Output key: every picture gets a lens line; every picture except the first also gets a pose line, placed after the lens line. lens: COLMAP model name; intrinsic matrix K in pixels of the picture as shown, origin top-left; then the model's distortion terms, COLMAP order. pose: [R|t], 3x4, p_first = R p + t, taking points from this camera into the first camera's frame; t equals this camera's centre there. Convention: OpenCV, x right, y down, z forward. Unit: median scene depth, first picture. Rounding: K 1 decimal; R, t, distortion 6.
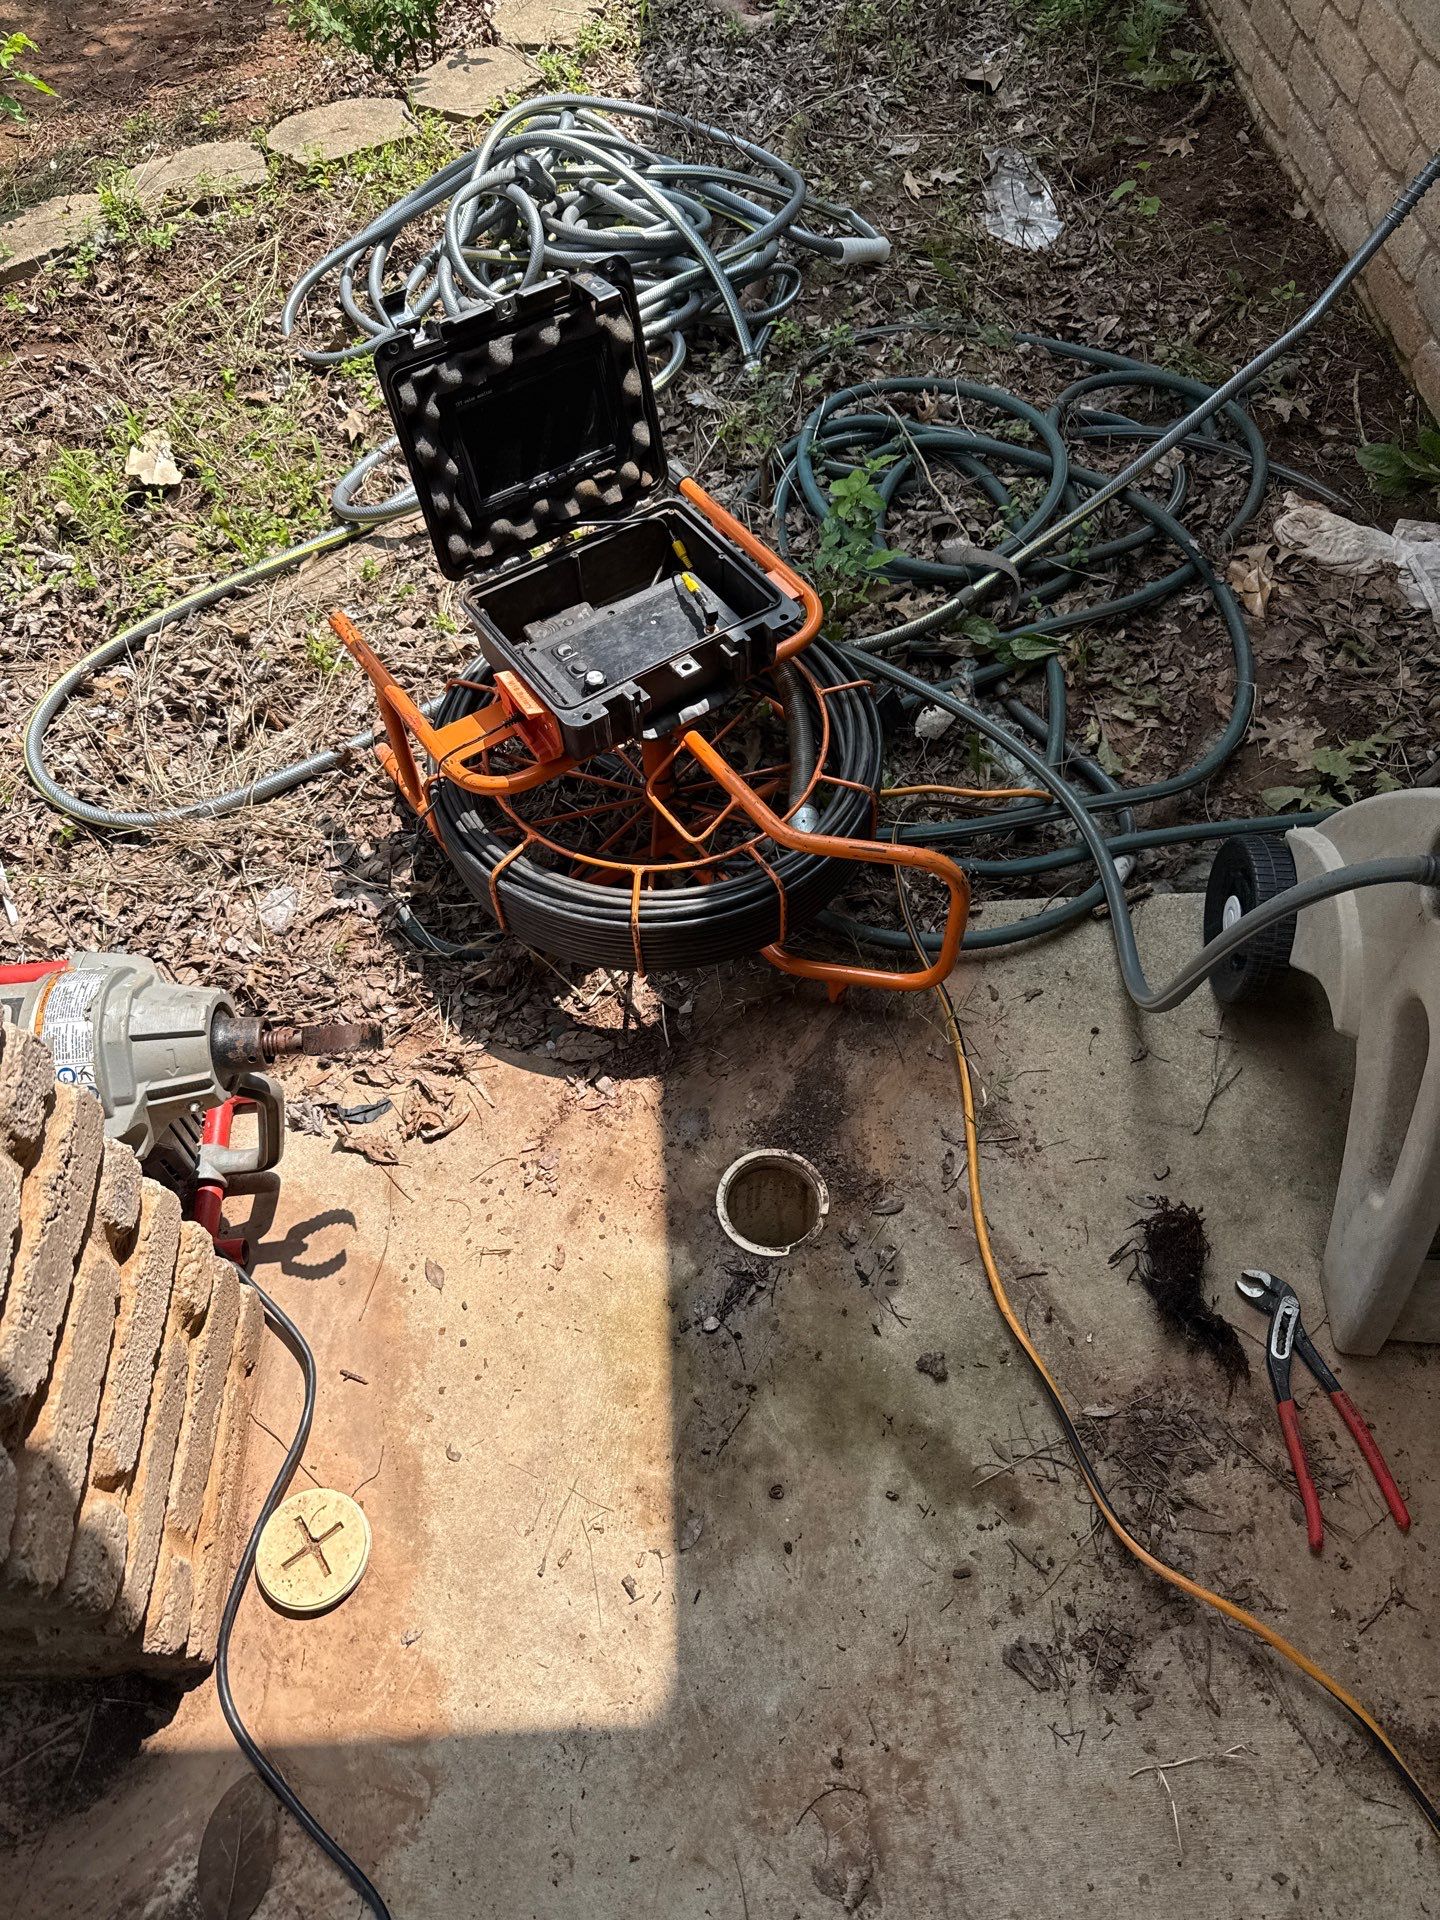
lens RADIAL K [[1371.3, 0, 715.2], [0, 1371.3, 963.7], [0, 0, 1]] dist [0.010831, -0.032092]
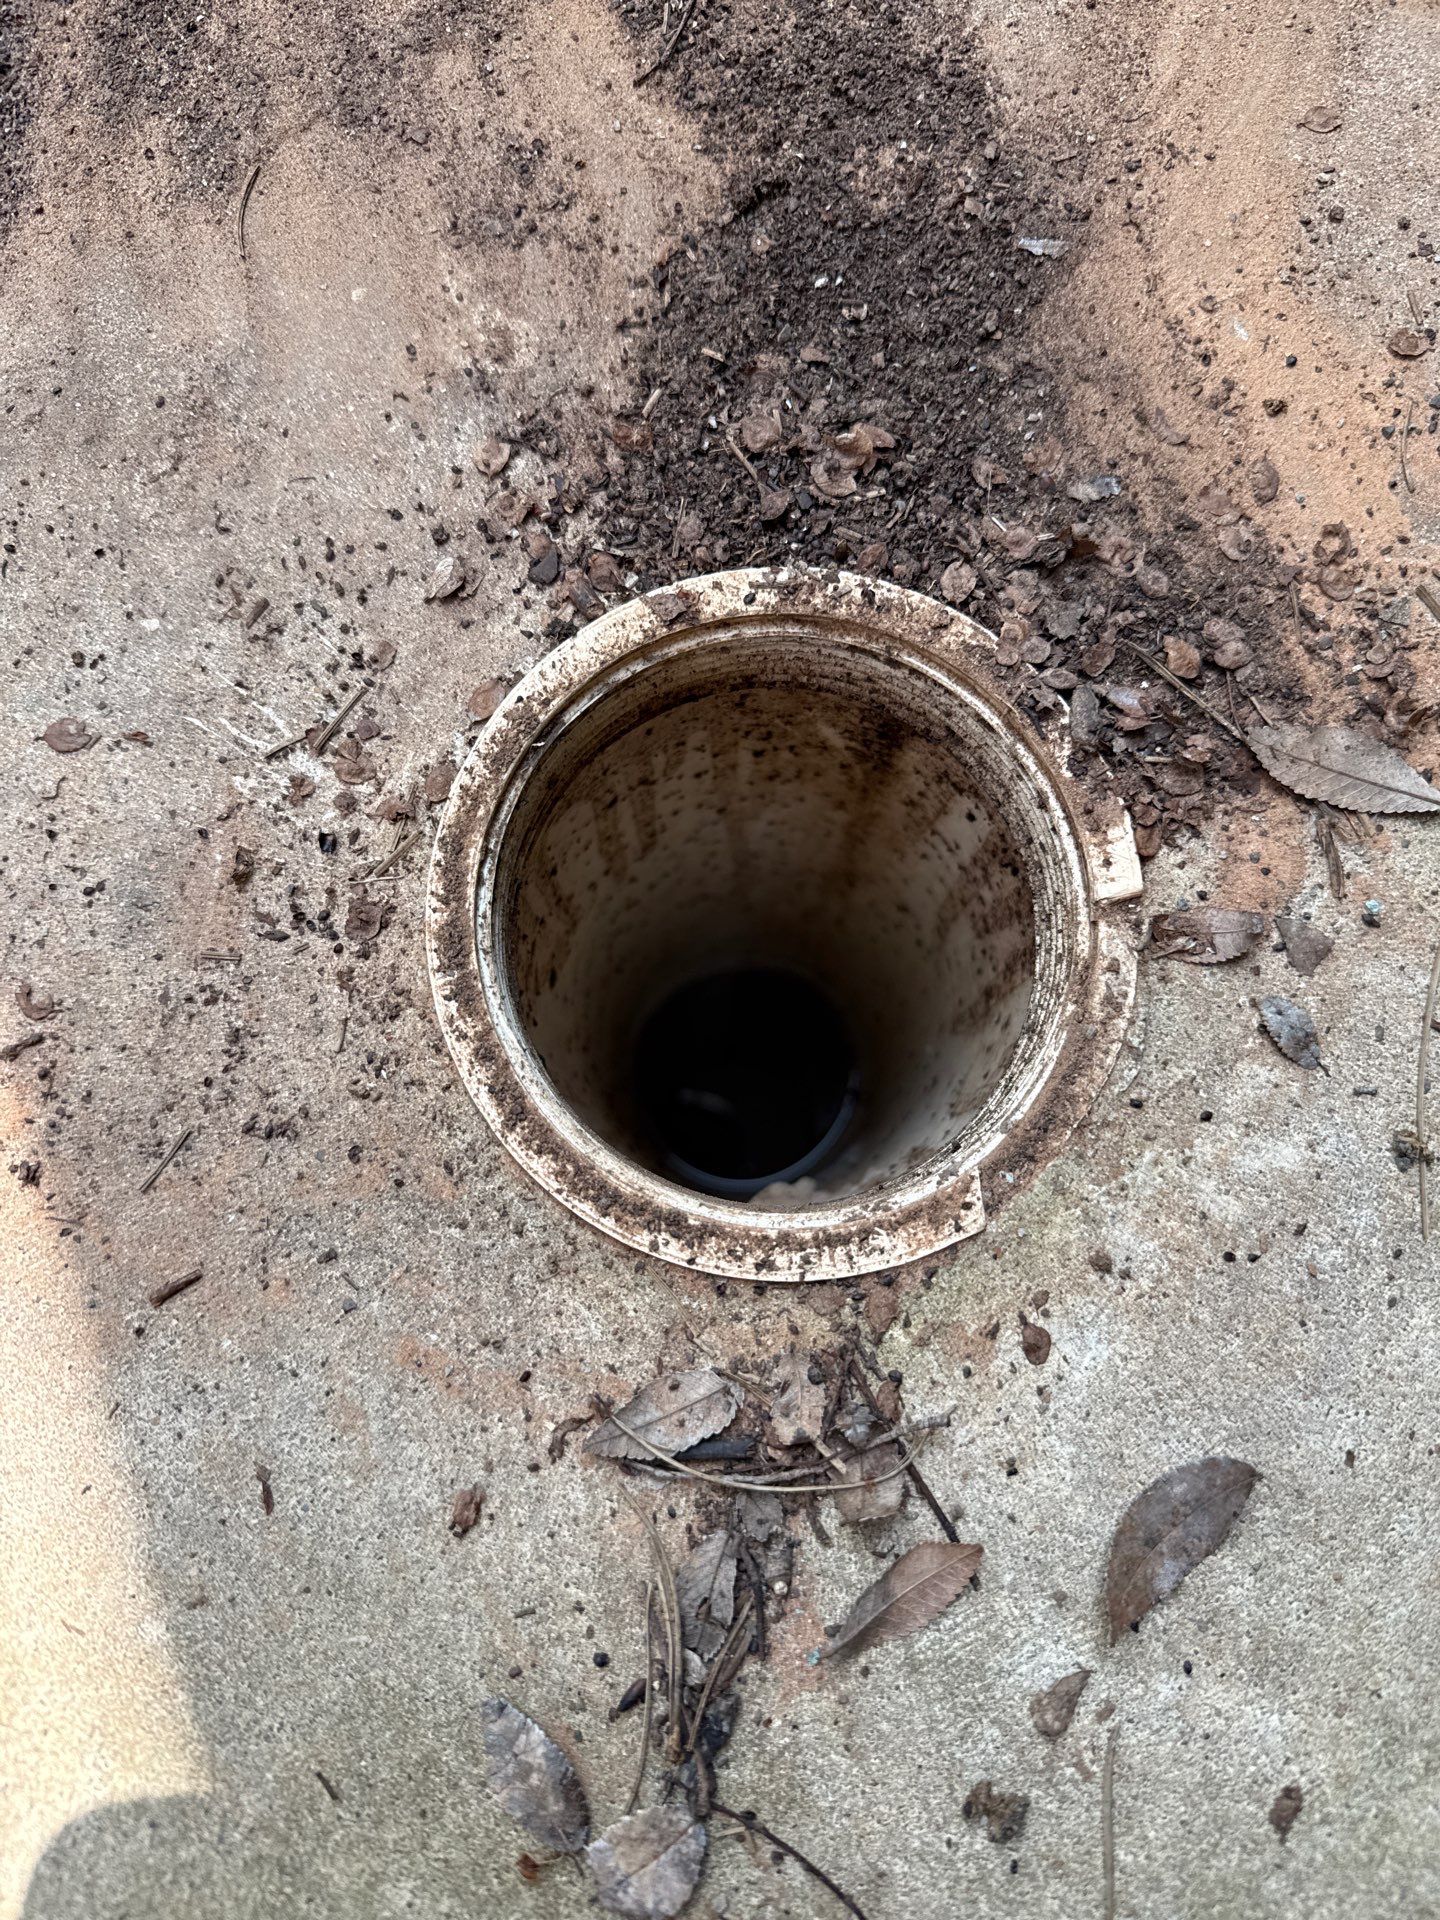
lens RADIAL K [[1489.9, 0, 726.2], [0, 1489.9, 952.6], [0, 0, 1]] dist [-0.041282, -0.035761]
pose [[0.954508, -0.288767, 0.074349, 0.016421], [0.240171, 0.892297, 0.382262, 0.085063], [-0.176726, -0.347016, 0.921058, 0.642211]]
